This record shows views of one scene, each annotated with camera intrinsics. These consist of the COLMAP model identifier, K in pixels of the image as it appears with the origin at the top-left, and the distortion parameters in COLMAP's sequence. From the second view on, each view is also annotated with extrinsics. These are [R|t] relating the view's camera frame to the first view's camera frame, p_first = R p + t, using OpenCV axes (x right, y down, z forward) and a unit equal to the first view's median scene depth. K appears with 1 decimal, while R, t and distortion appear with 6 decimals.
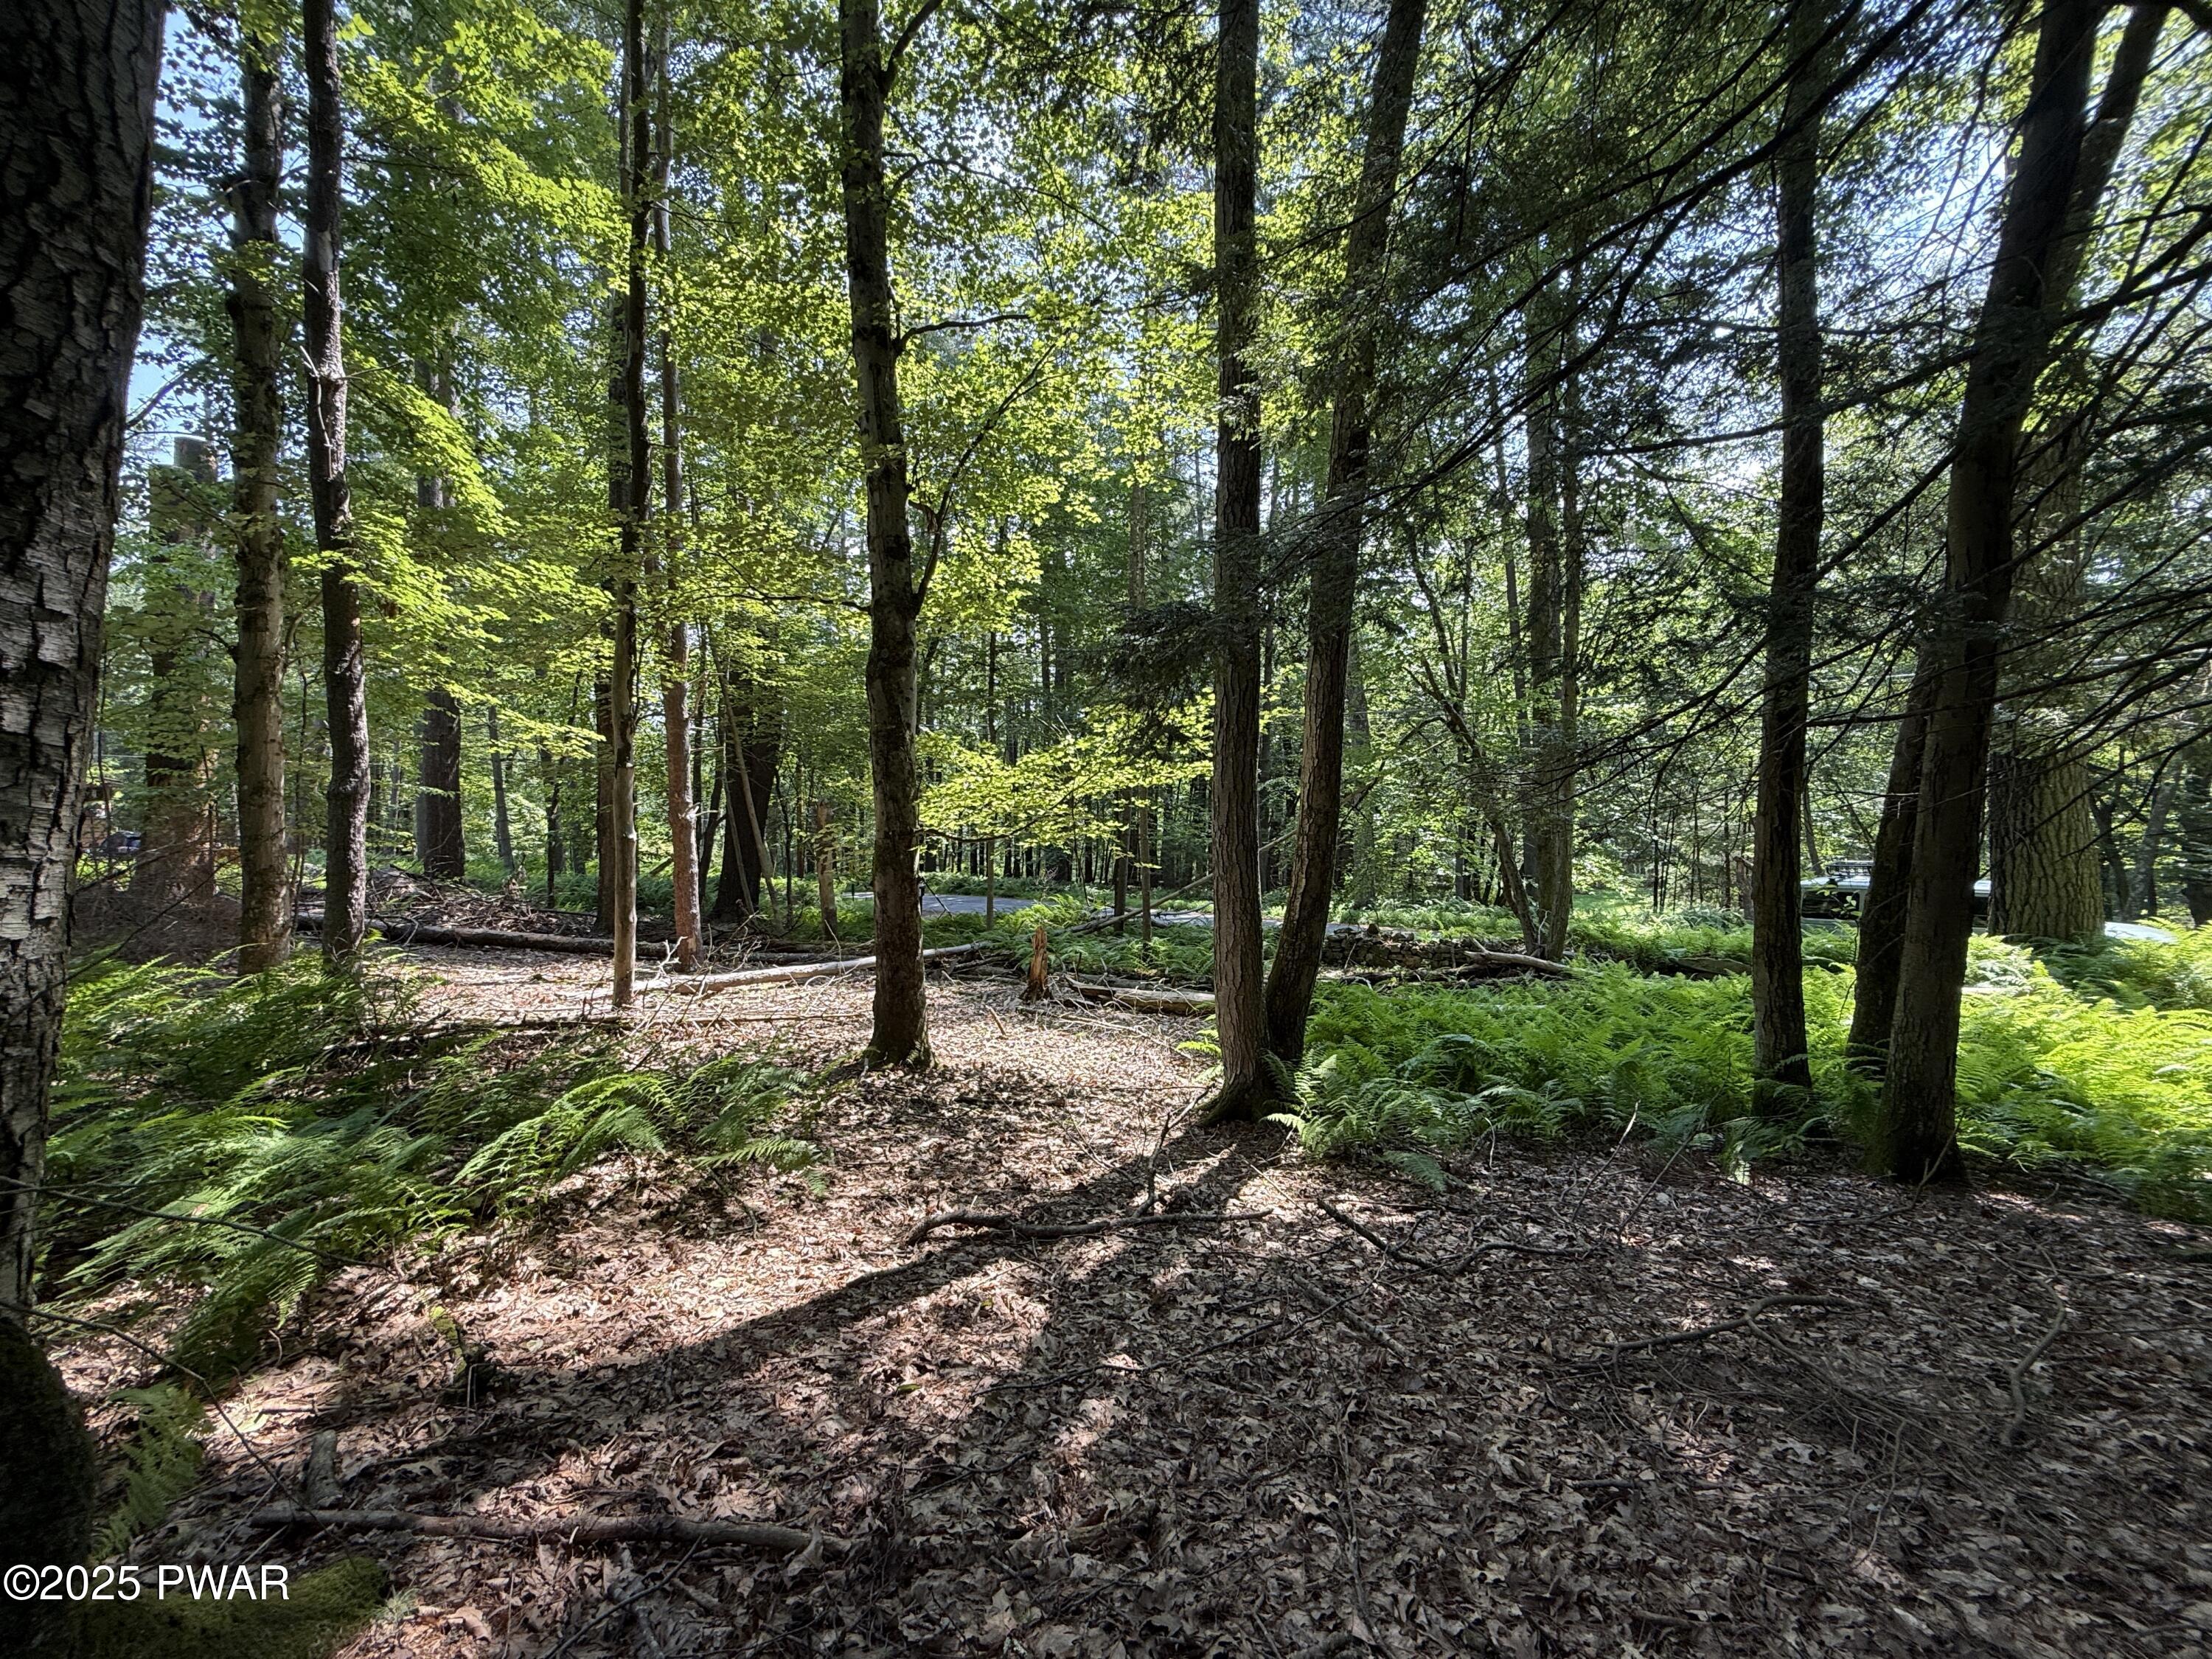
lens RADIAL K [[872.7, 0, 1106.8], [0, 872.7, 831.6], [0, 0, 1]] dist [0.000301, -0.000334]
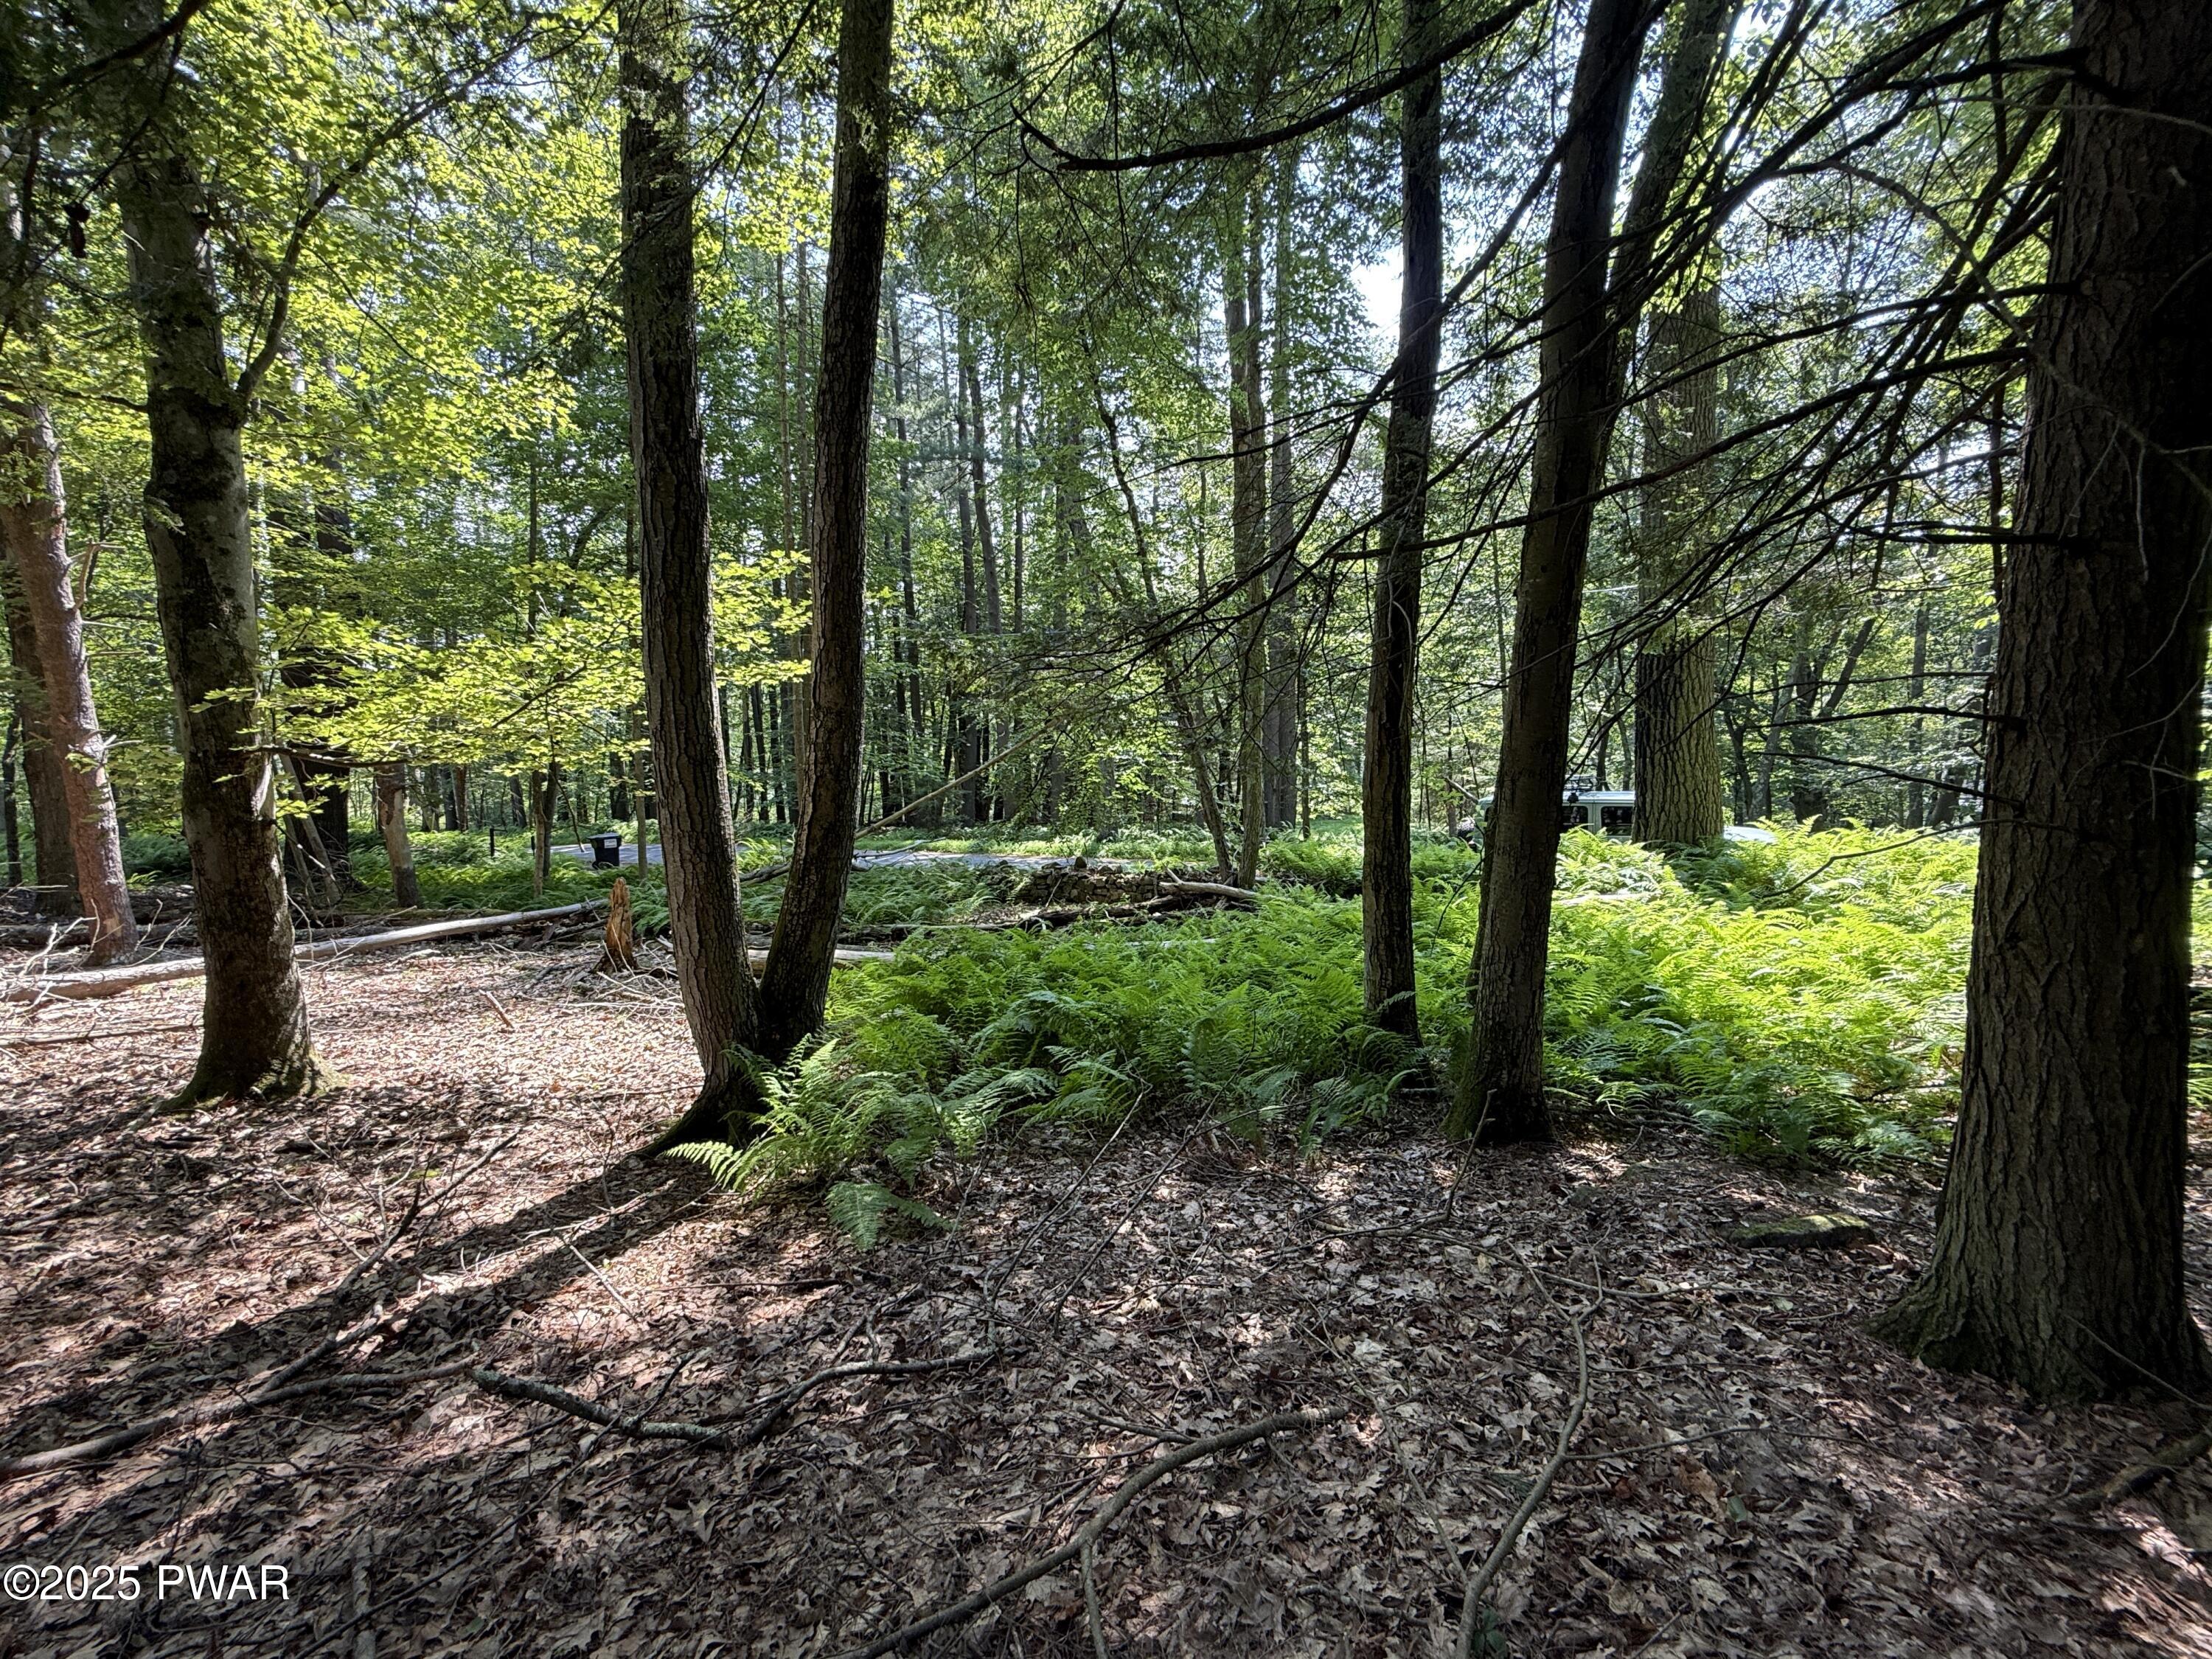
lens RADIAL K [[872.7, 0, 1105.3], [0, 872.7, 826.9], [0, 0, 1]] dist [0.000301, -0.000334]
pose [[0.975356, -0.035830, 0.217710, 0.224802], [0.021959, 0.997591, 0.065806, 0.023363], [-0.219543, -0.059404, 0.973793, 0.167924]]
